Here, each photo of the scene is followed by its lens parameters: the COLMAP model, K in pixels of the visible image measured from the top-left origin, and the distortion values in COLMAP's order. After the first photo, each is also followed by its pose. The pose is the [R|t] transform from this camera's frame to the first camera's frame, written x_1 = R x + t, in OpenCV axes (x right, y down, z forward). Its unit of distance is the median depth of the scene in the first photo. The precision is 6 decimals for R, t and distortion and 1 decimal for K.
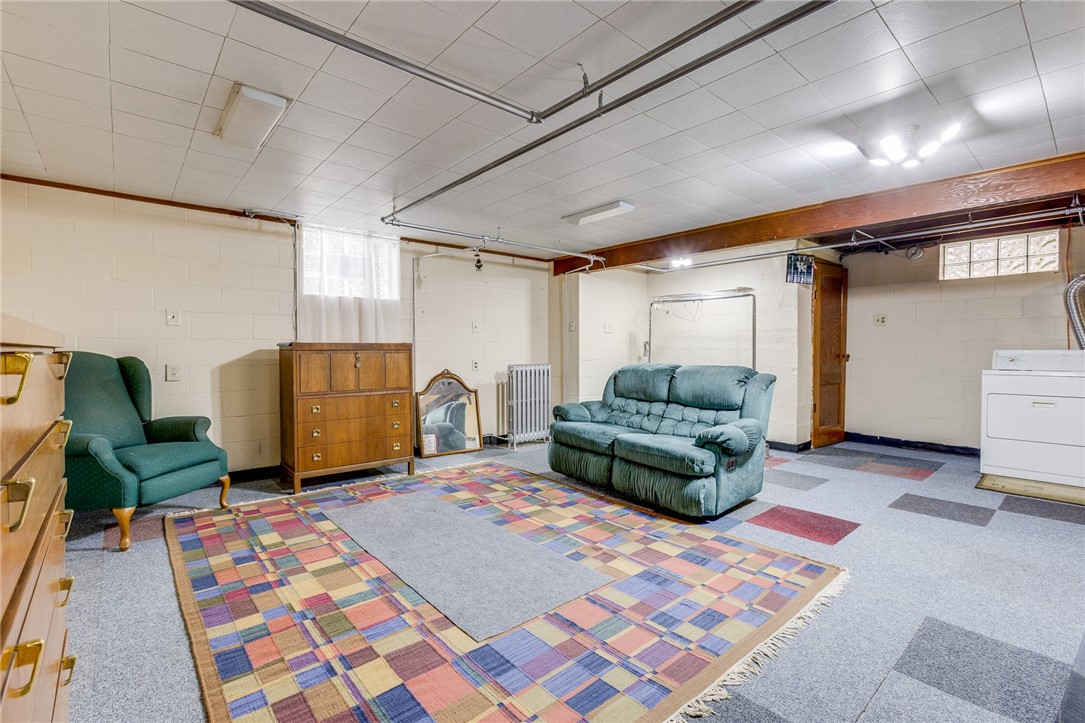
lens RADIAL K [[494.5, 0, 540.6], [0, 494.5, 359.3], [0, 0, 1]] dist [-0.002158, 0.000013]
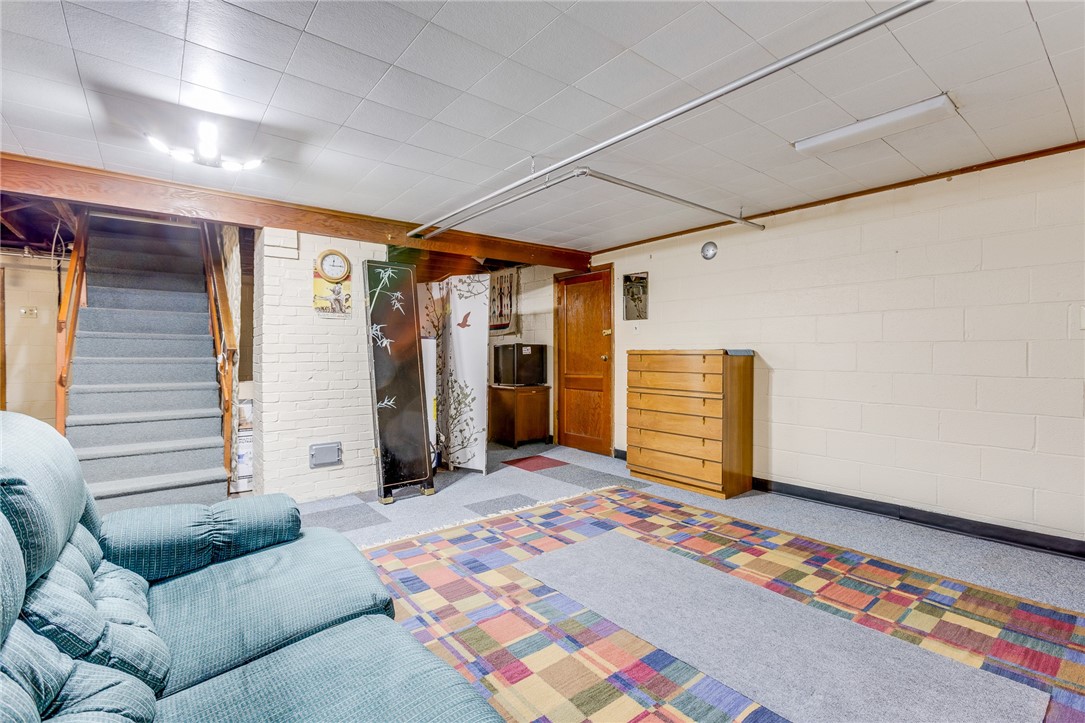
lens RADIAL K [[494.5, 0, 543.3], [0, 494.5, 358.1], [0, 0, 1]] dist [-0.002158, 0.000013]
pose [[-0.999417, -0.001607, 0.034097, 0.043728], [-0.000740, 0.999677, 0.025402, -0.039143], [-0.034127, 0.025362, -0.999096, 2.008979]]
